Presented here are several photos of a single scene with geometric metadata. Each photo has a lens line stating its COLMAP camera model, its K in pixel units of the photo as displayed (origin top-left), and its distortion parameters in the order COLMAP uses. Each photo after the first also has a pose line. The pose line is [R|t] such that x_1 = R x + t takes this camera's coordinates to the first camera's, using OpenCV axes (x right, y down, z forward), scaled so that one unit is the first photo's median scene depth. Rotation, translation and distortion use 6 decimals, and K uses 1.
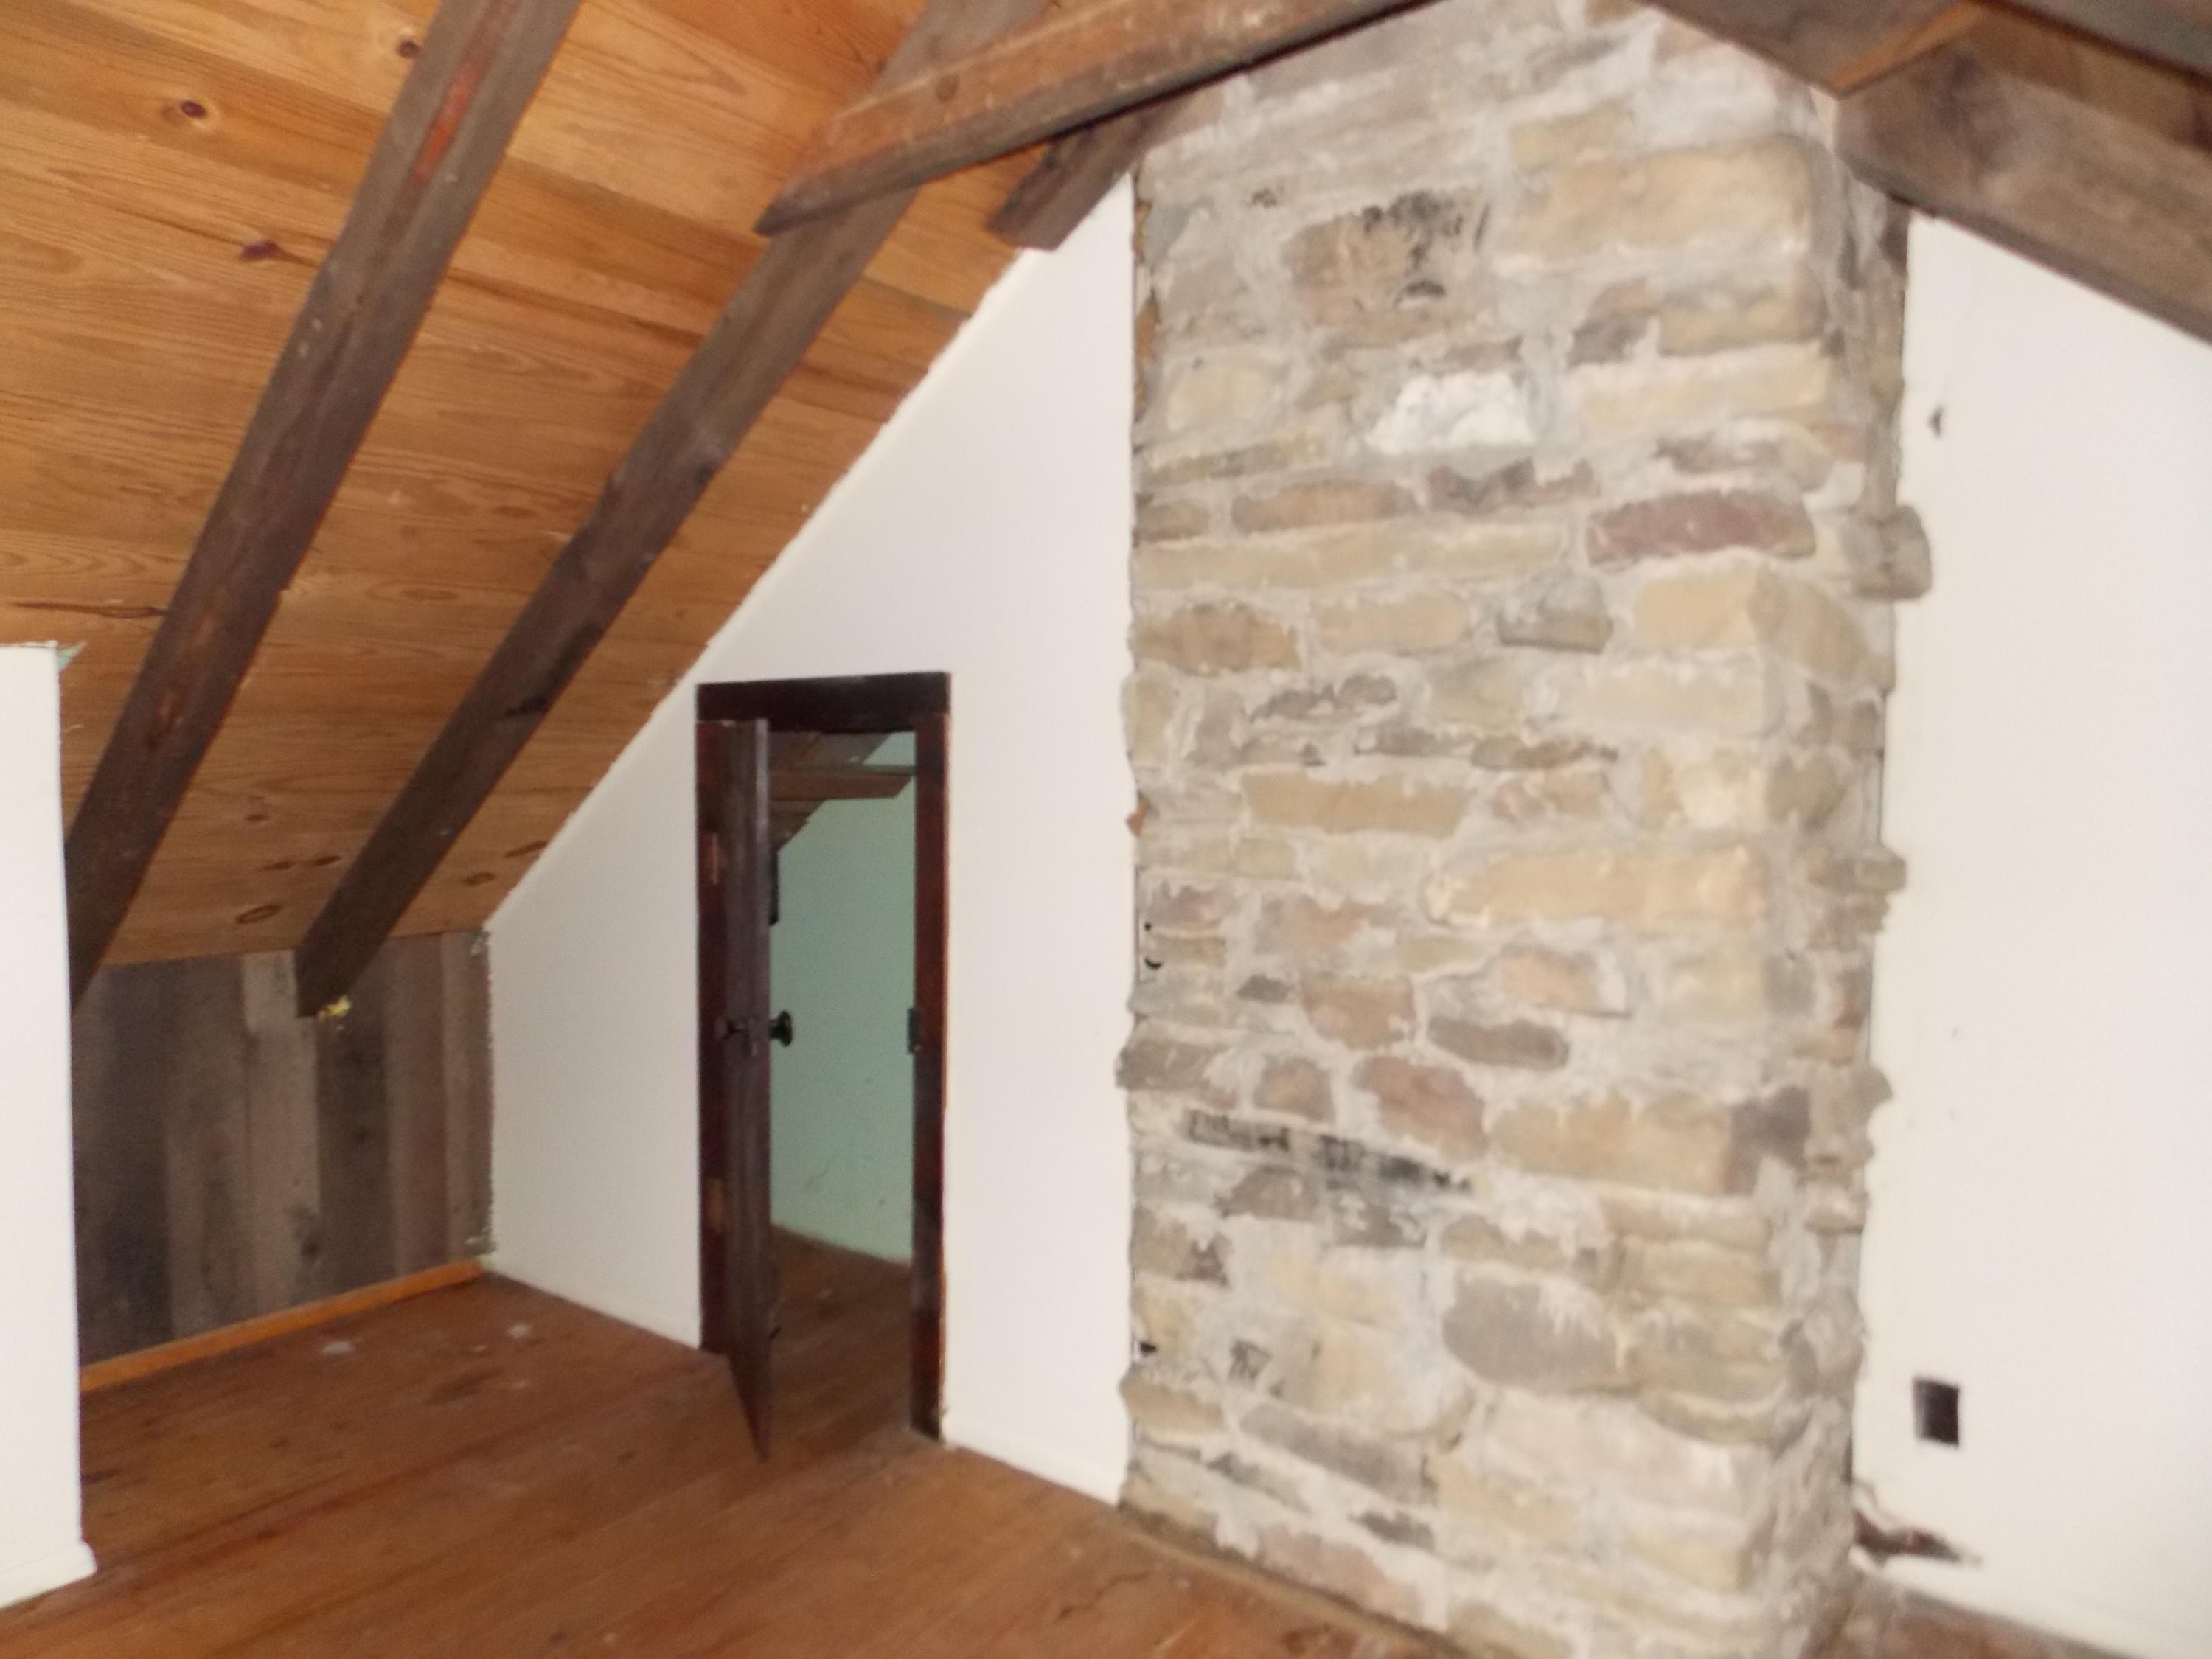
lens RADIAL K [[1444.9, 0, 1106.2], [0, 1444.9, 815.2], [0, 0, 1]] dist [-0.000611, -0.001866]
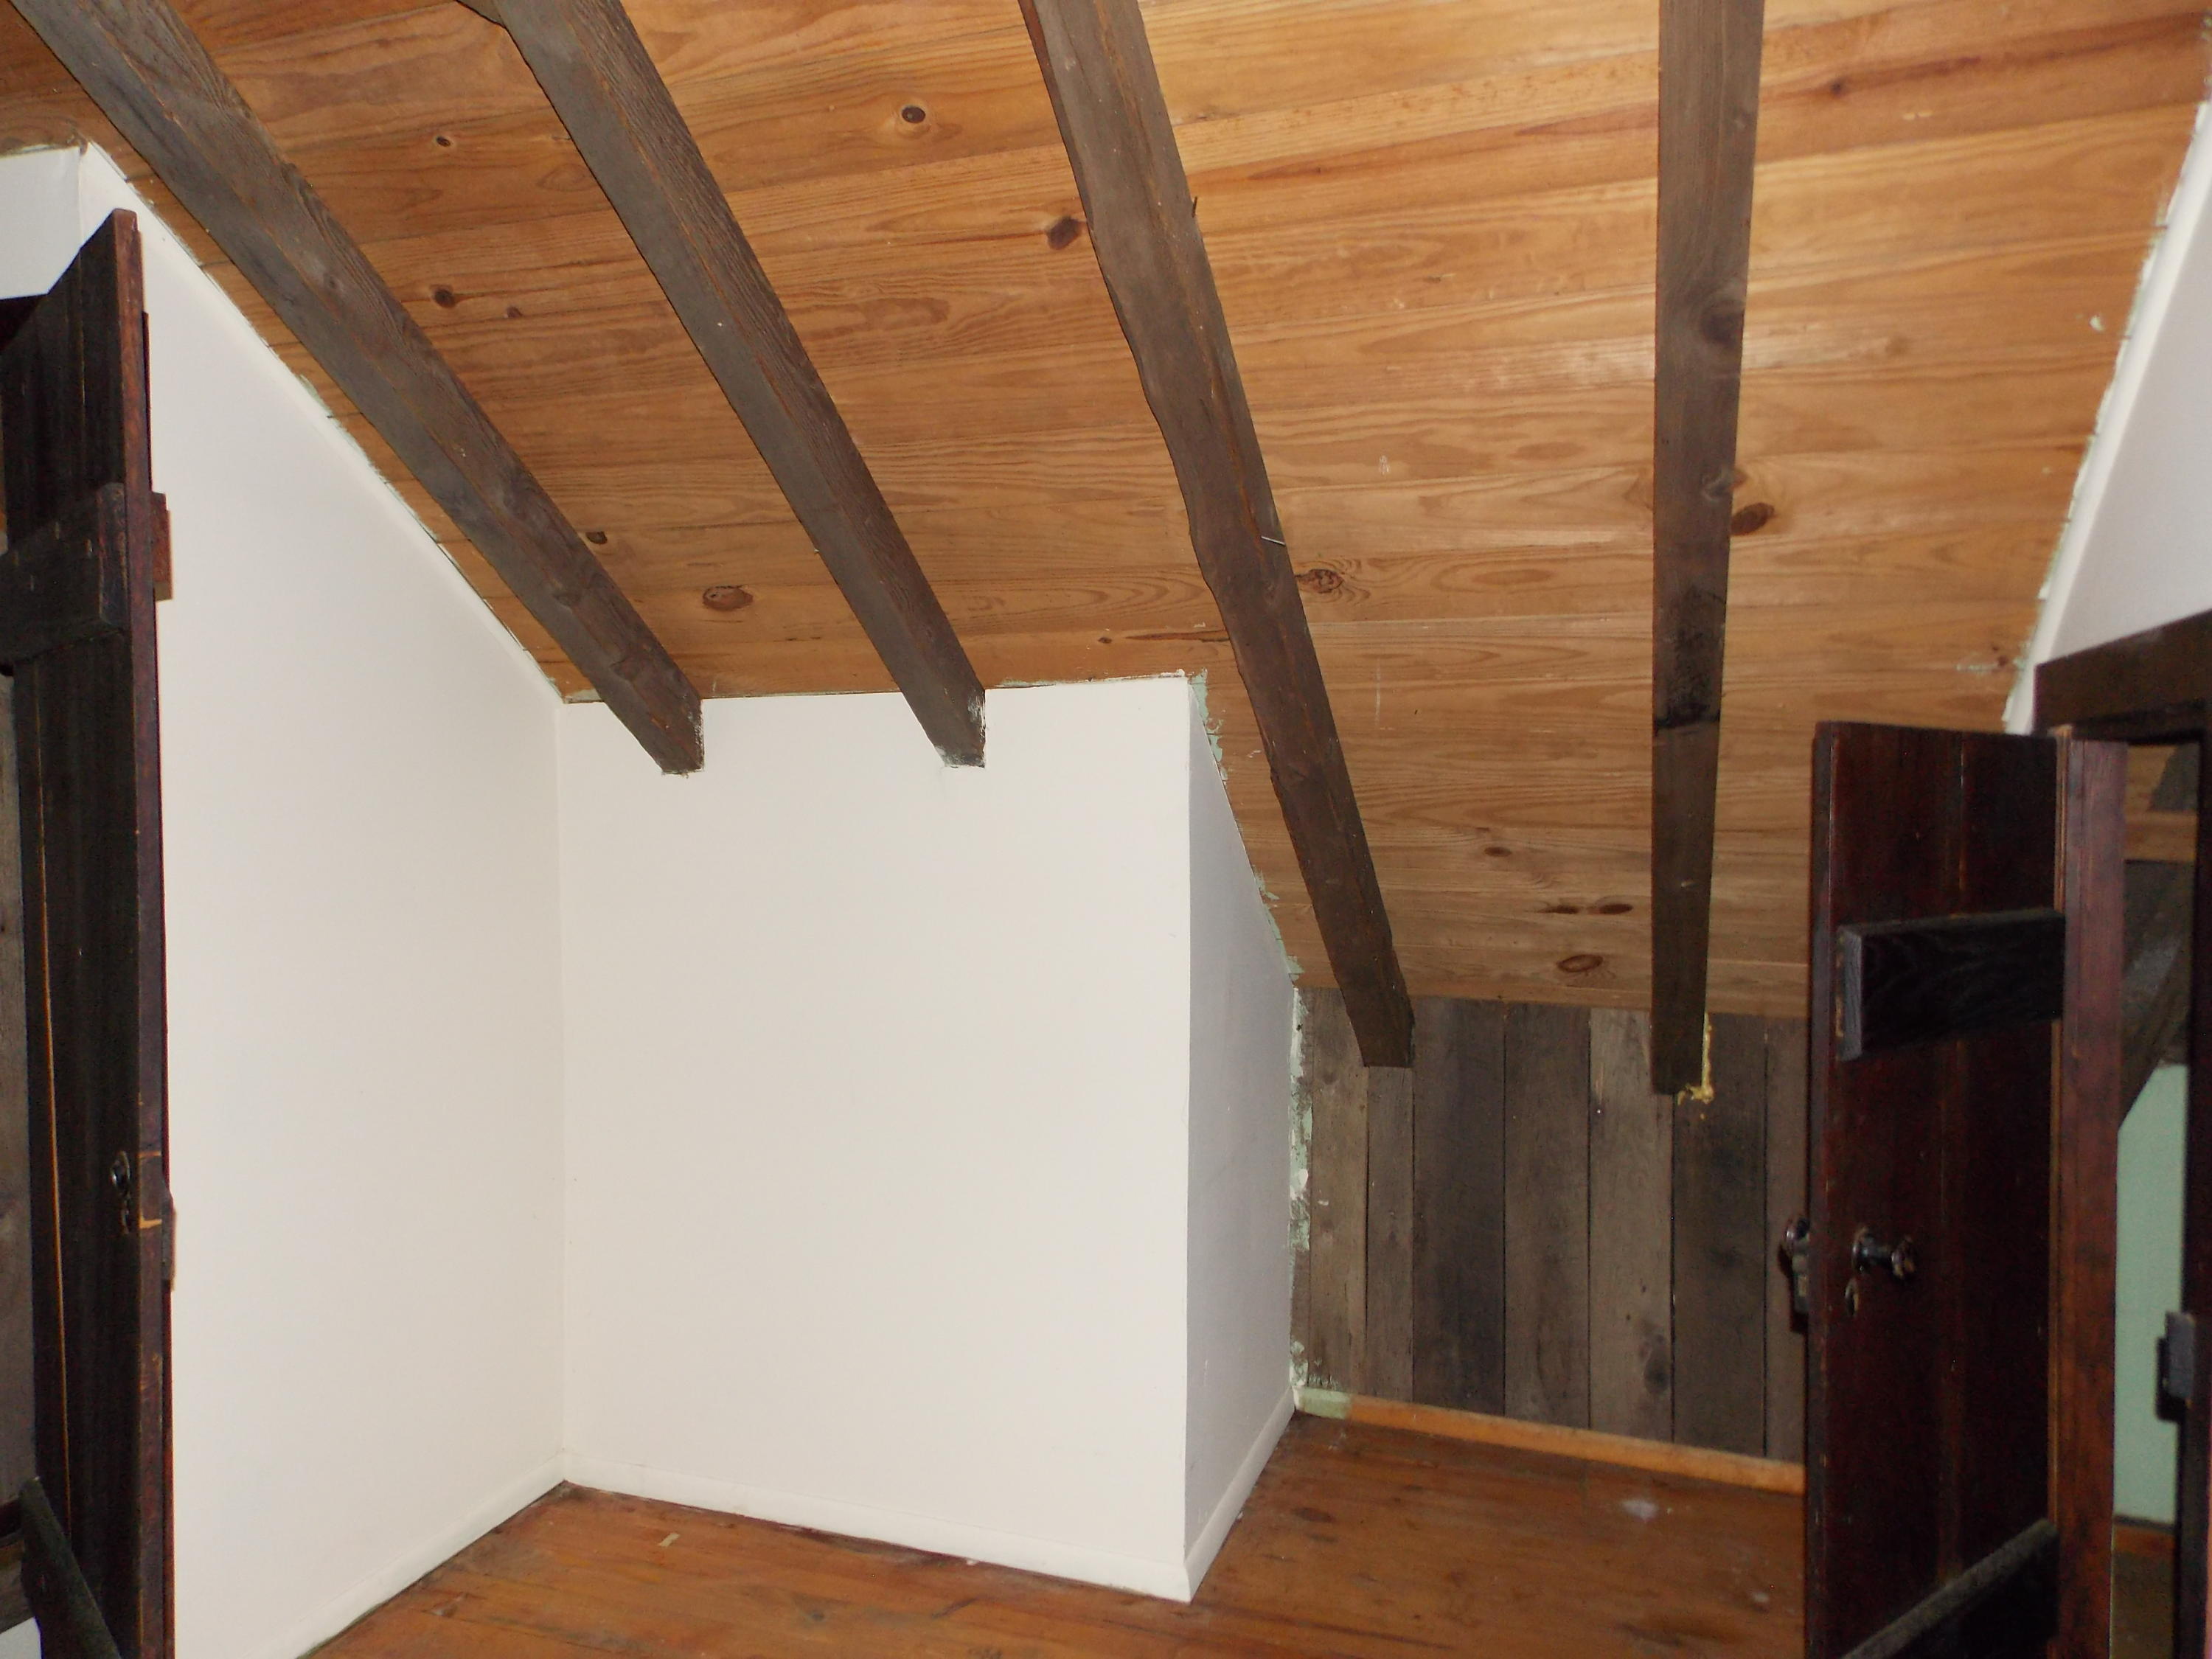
lens RADIAL K [[1598.1, 0, 1106.0], [0, 1598.1, 829.5], [0, 0, 1]] dist [0.048613, 0.000022]
pose [[0.294063, 0.038693, -0.955002, 0.240895], [-0.039629, 0.998815, 0.028266, -0.027098], [0.954964, 0.029533, 0.295248, 0.441288]]
